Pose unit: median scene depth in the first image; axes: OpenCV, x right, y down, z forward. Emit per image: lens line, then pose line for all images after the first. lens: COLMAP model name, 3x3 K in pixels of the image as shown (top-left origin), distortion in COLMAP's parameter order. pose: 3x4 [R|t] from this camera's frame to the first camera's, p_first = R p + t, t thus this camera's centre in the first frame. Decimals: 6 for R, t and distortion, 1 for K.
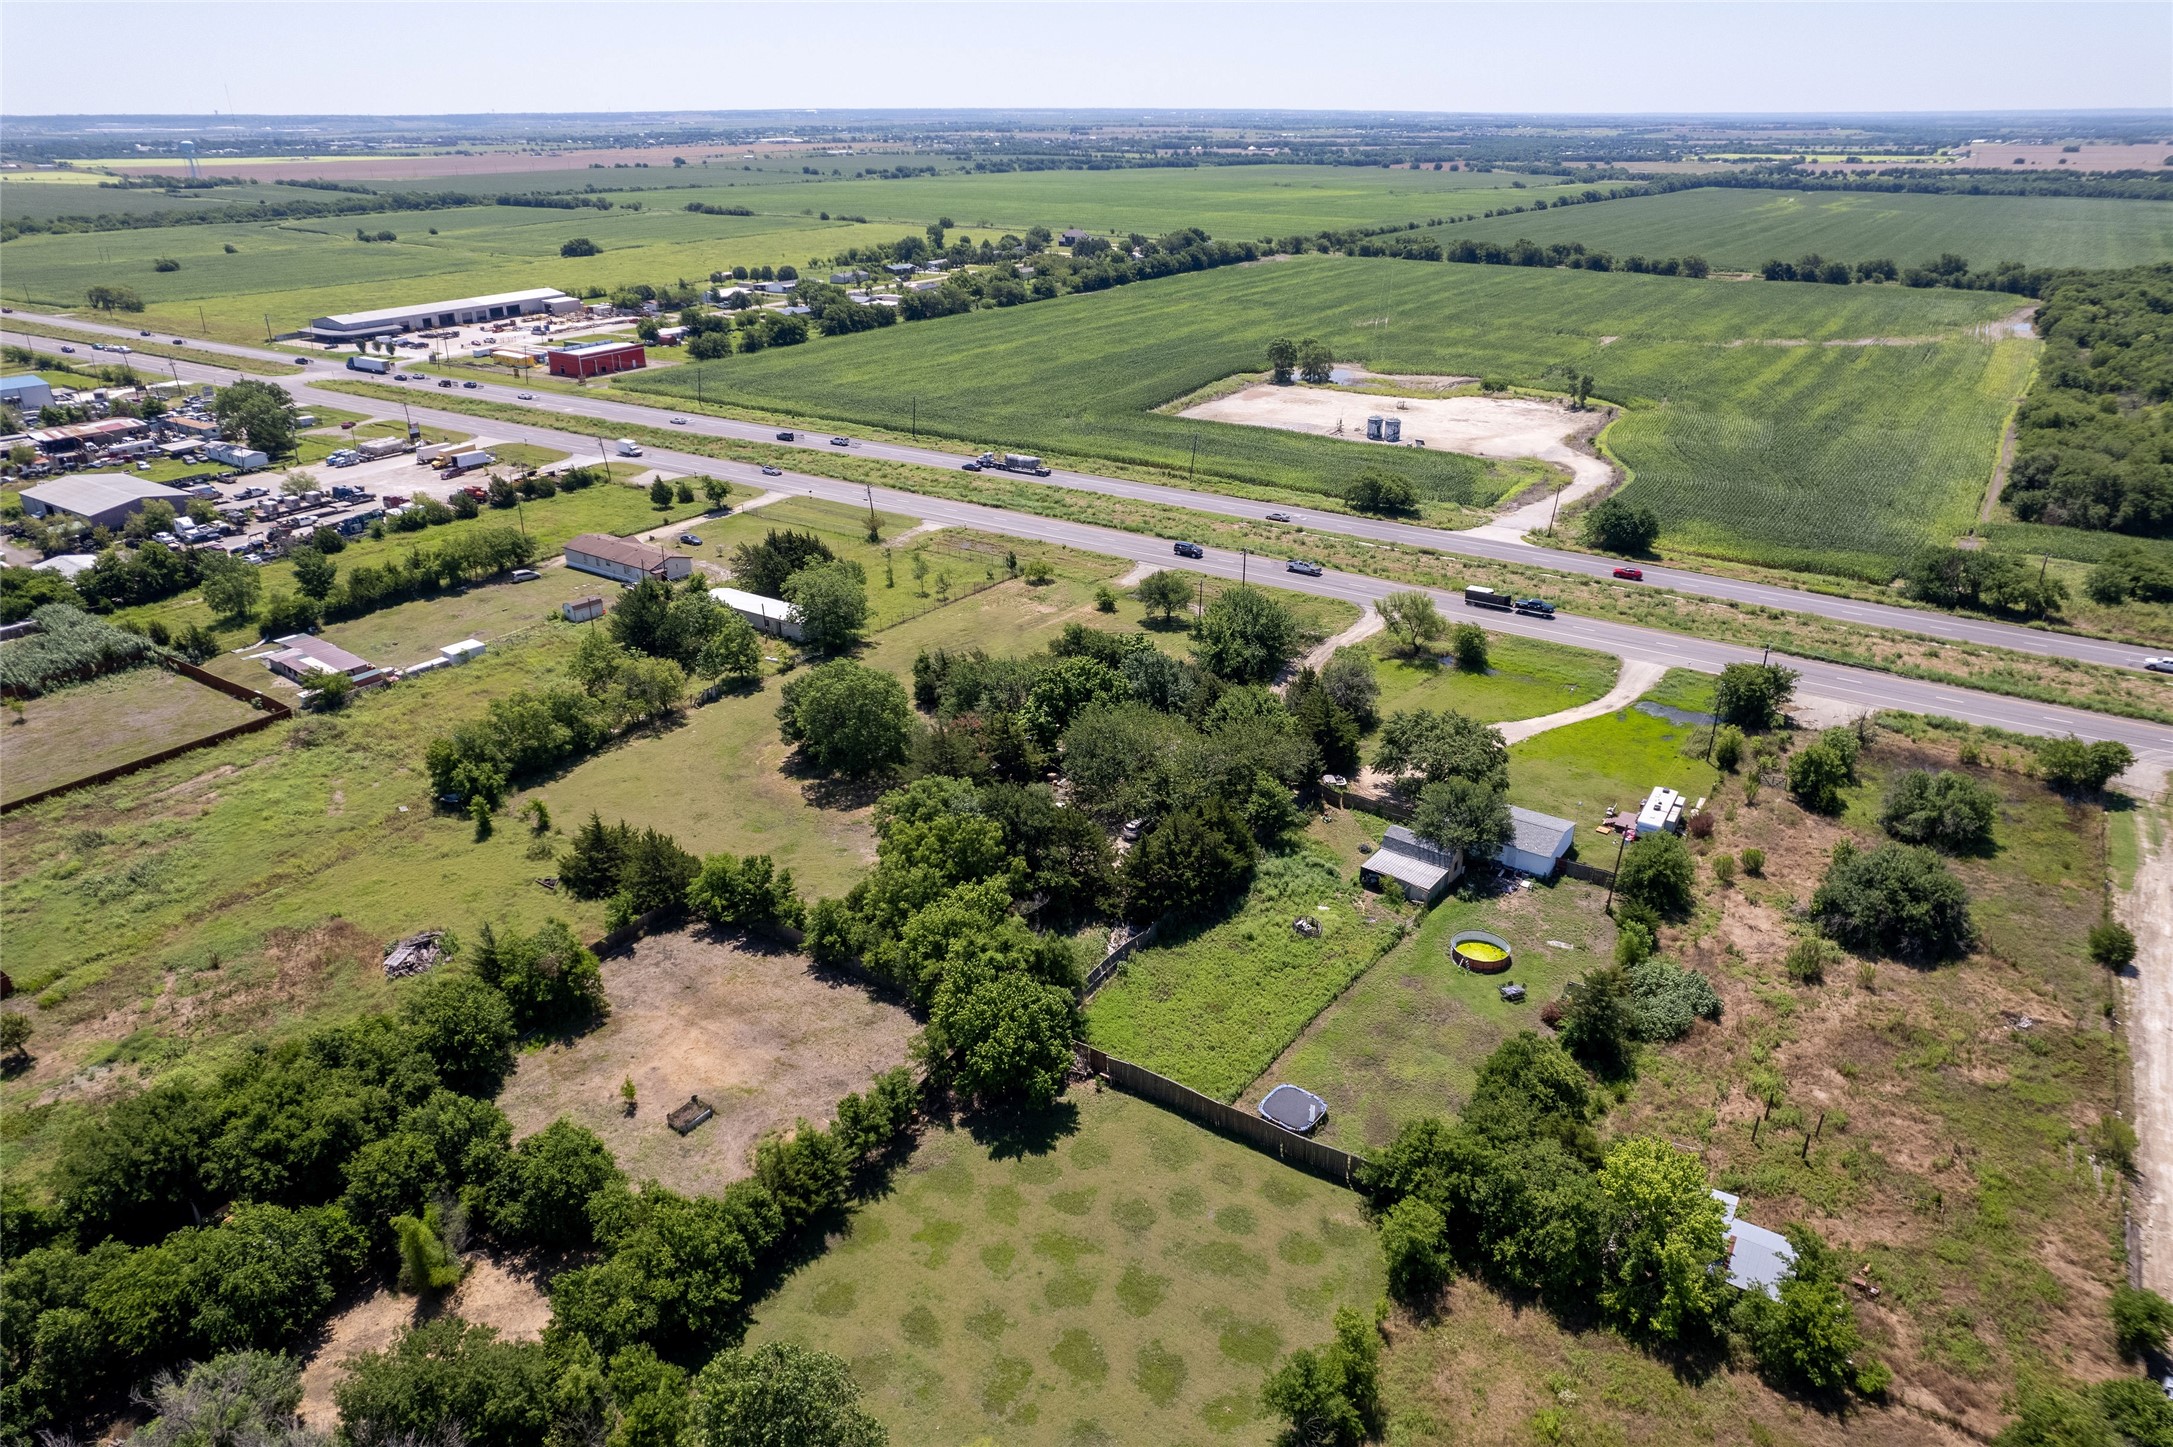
lens RADIAL K [[1391.1, 0, 1087.2], [0, 1391.1, 724.6], [0, 0, 1]] dist [-0.081489, 0.072301]
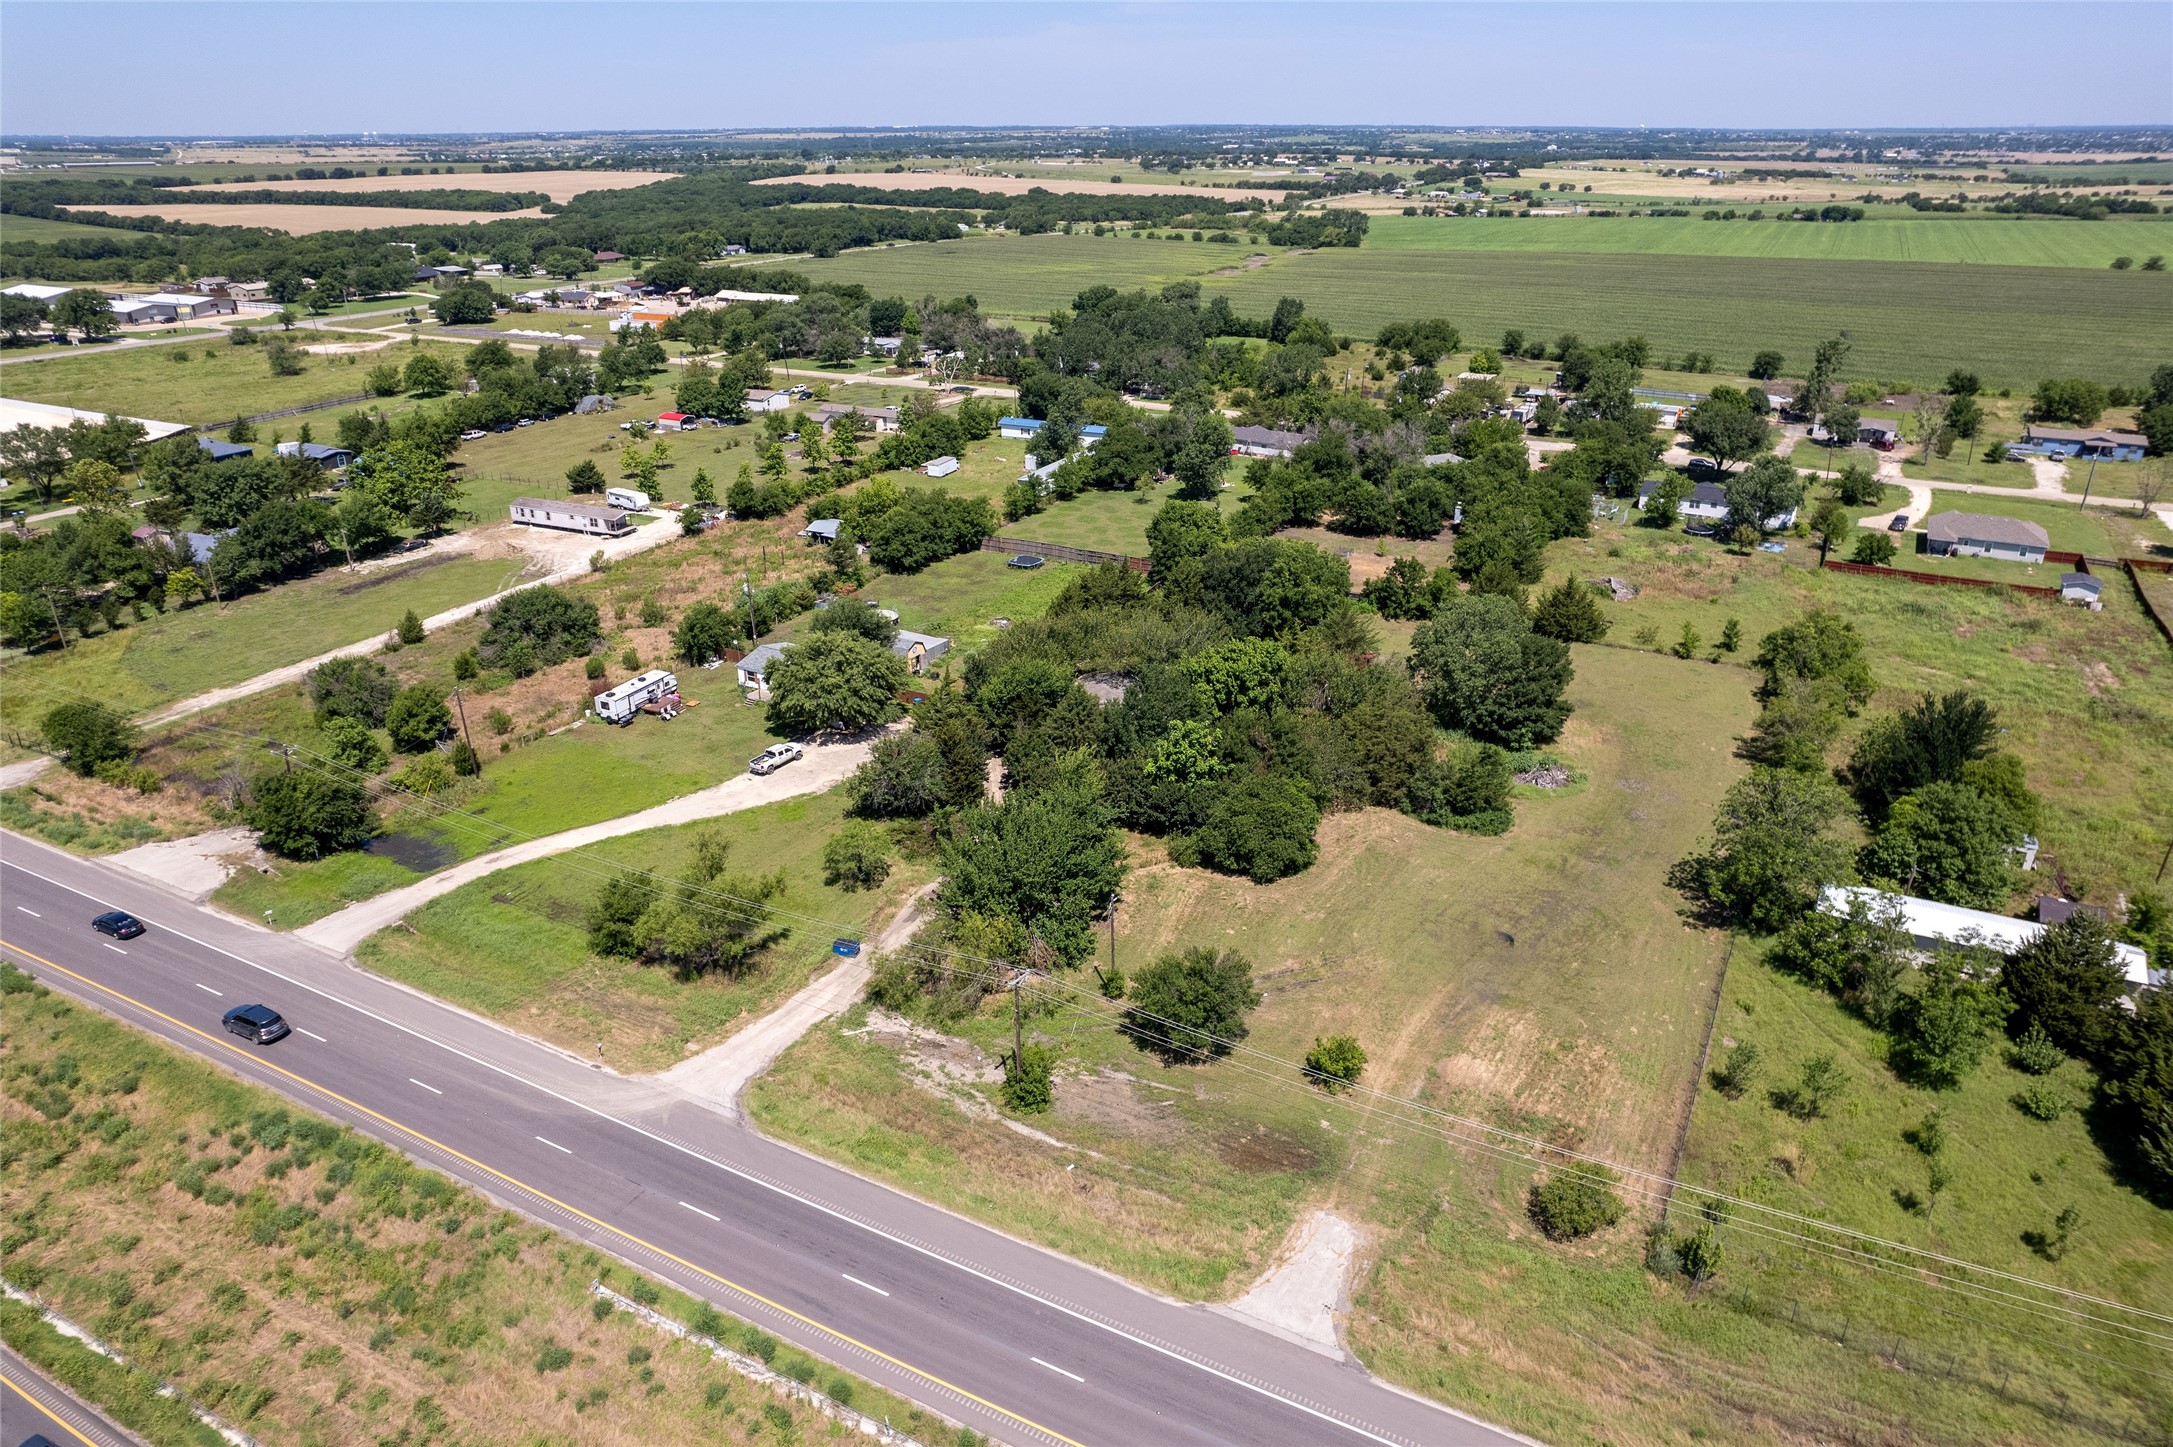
lens RADIAL K [[1410.1, 0, 1088.4], [0, 1410.1, 704.9], [0, 0, 1]] dist [-0.084712, 0.079157]
pose [[-0.994388, 0.049805, -0.093341, 0.119510], [-0.034168, 0.683807, 0.728862, -0.457672], [0.100128, 0.727961, -0.678268, 1.150033]]
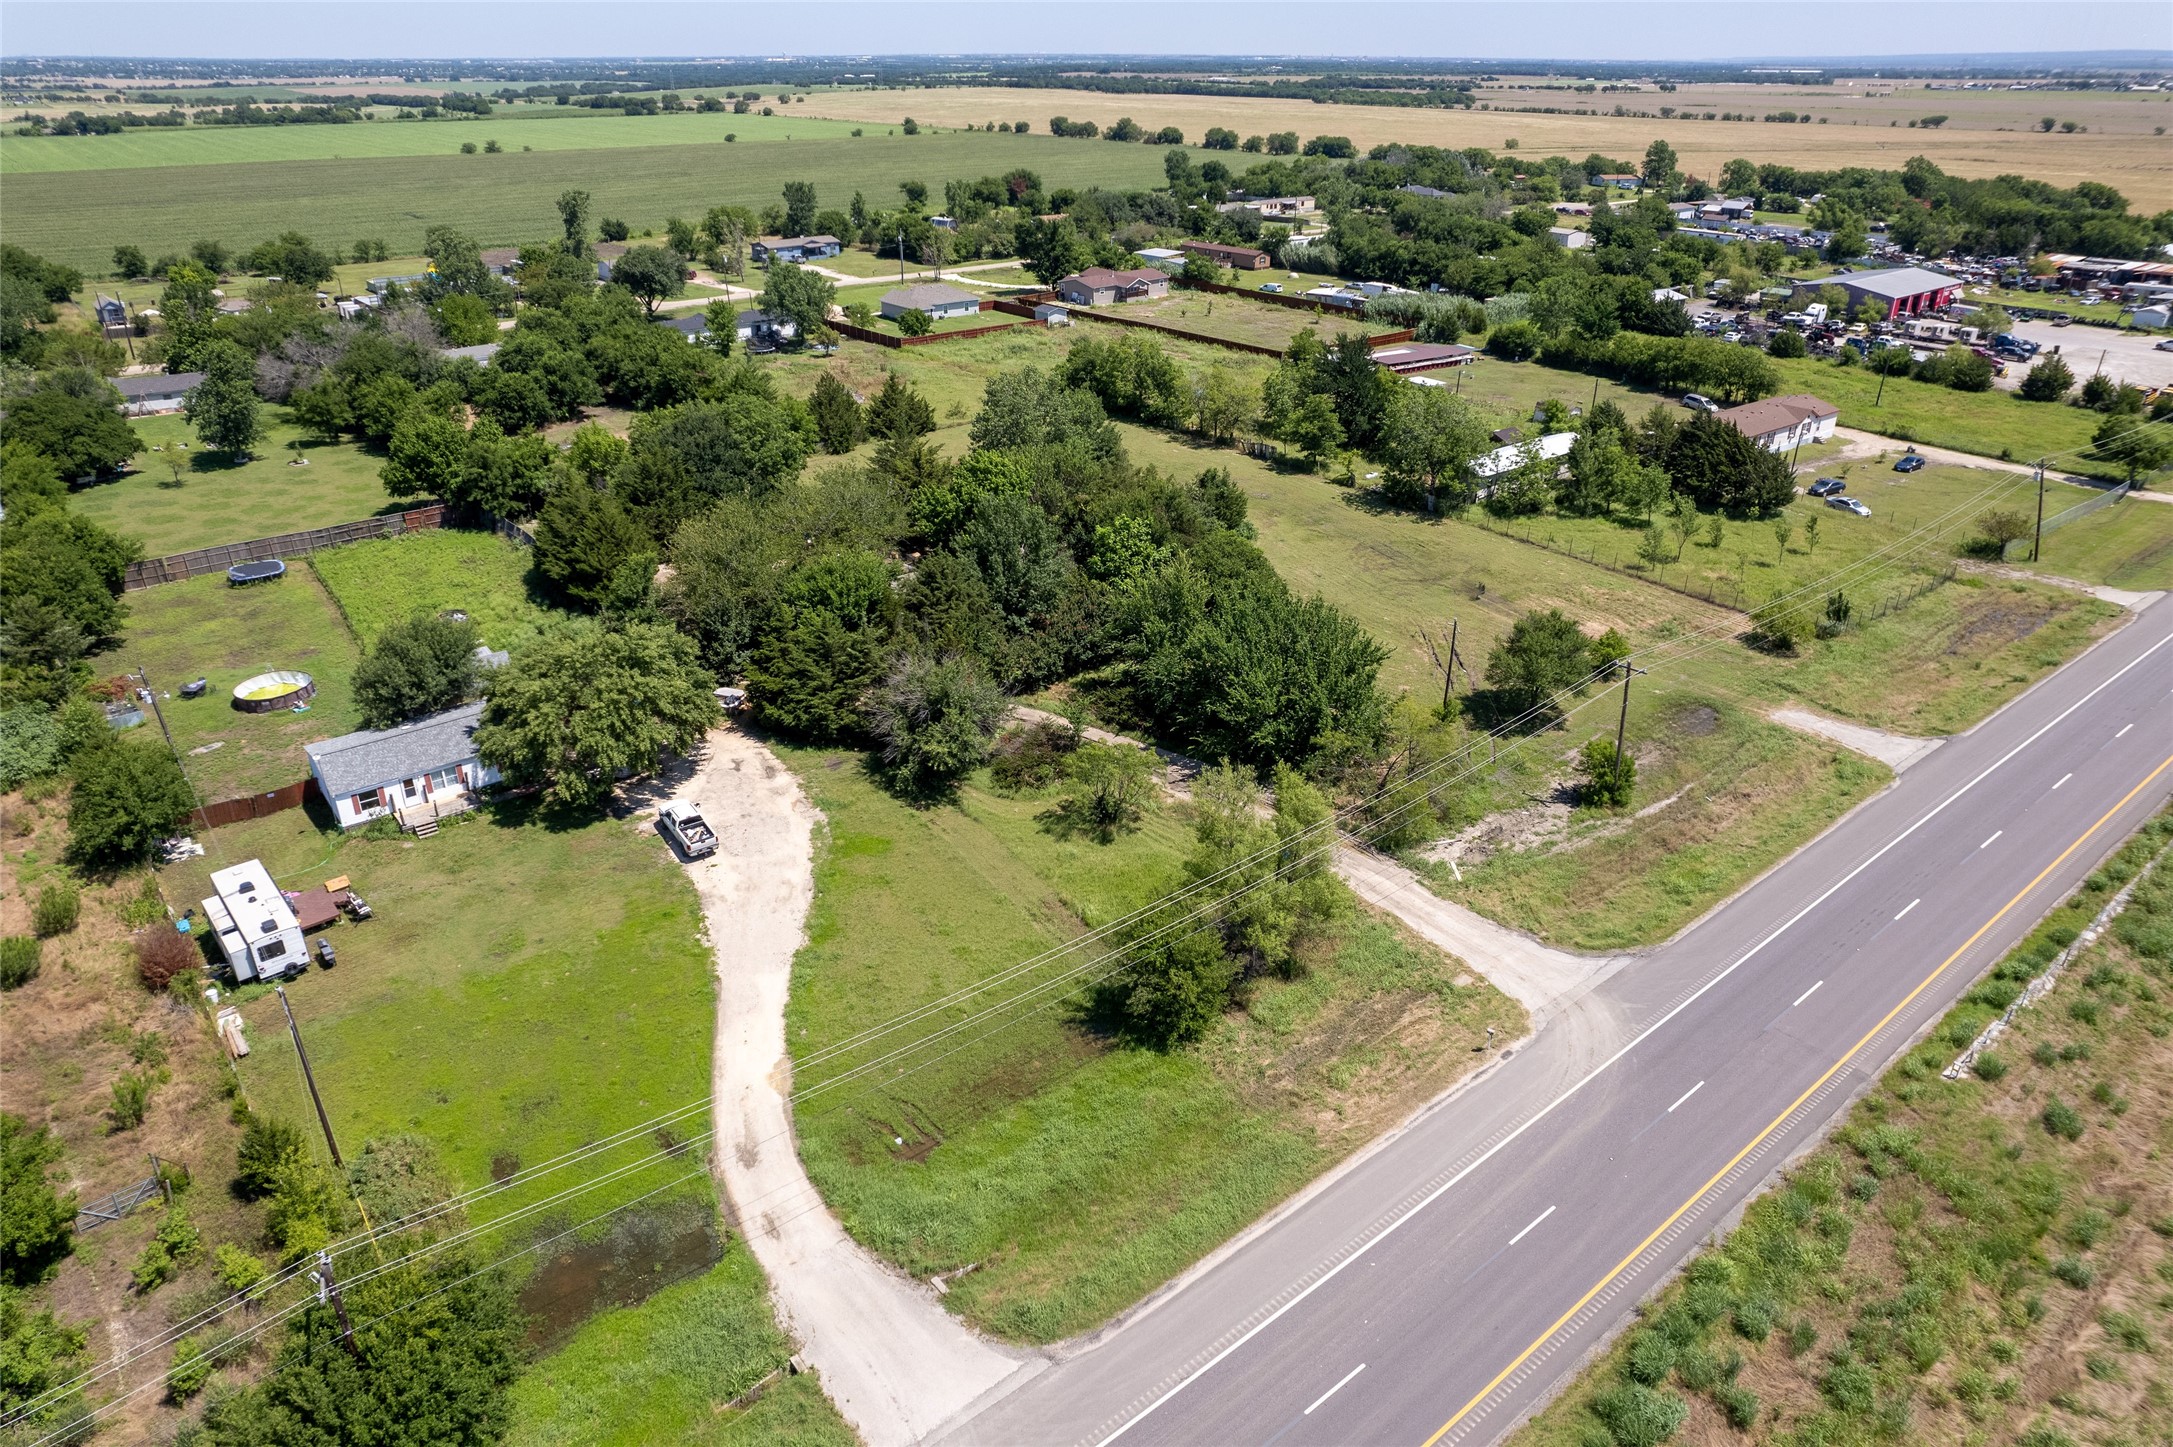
lens RADIAL K [[1391.1, 0, 1087.2], [0, 1391.1, 724.6], [0, 0, 1]] dist [-0.081489, 0.072301]
pose [[-0.284701, 0.427941, -0.857795, 0.480195], [-0.391938, 0.764652, 0.511558, -0.240396], [0.874831, 0.481843, -0.049971, 0.832240]]
